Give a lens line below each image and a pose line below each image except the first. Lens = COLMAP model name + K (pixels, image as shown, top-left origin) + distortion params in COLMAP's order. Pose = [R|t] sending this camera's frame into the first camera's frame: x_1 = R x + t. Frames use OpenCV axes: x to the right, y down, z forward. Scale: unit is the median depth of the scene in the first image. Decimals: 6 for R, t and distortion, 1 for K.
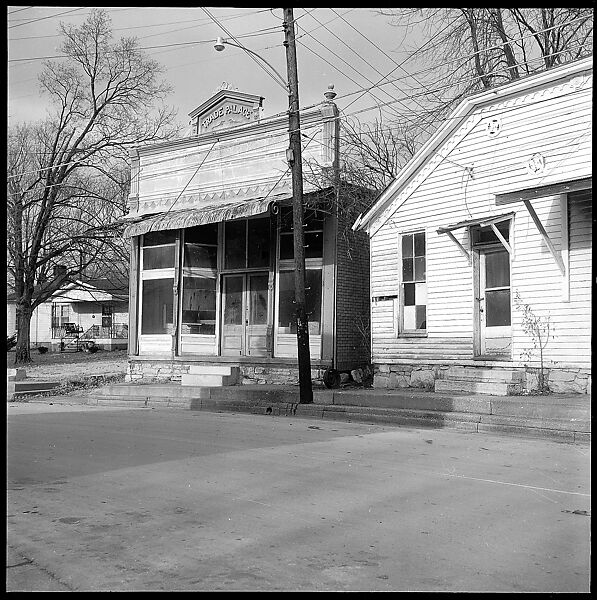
lens RADIAL K [[784.1, 0, 298.5], [0, 784.1, 300.0], [0, 0, 1]] dist [0.001847, -0.022913]
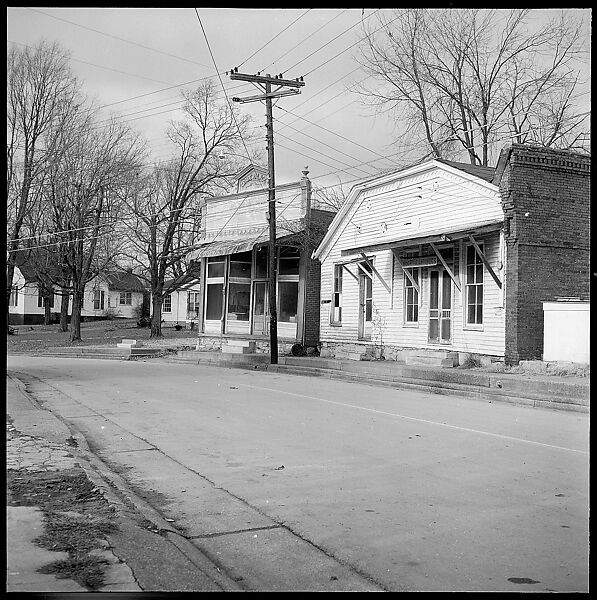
lens RADIAL K [[784.1, 0, 298.5], [0, 784.1, 300.0], [0, 0, 1]] dist [0.001847, -0.022913]
pose [[0.974929, 0.018038, -0.221783, 0.388253], [-0.012783, 0.999603, 0.025105, -0.043088], [0.222148, -0.021640, 0.974773, -0.563213]]
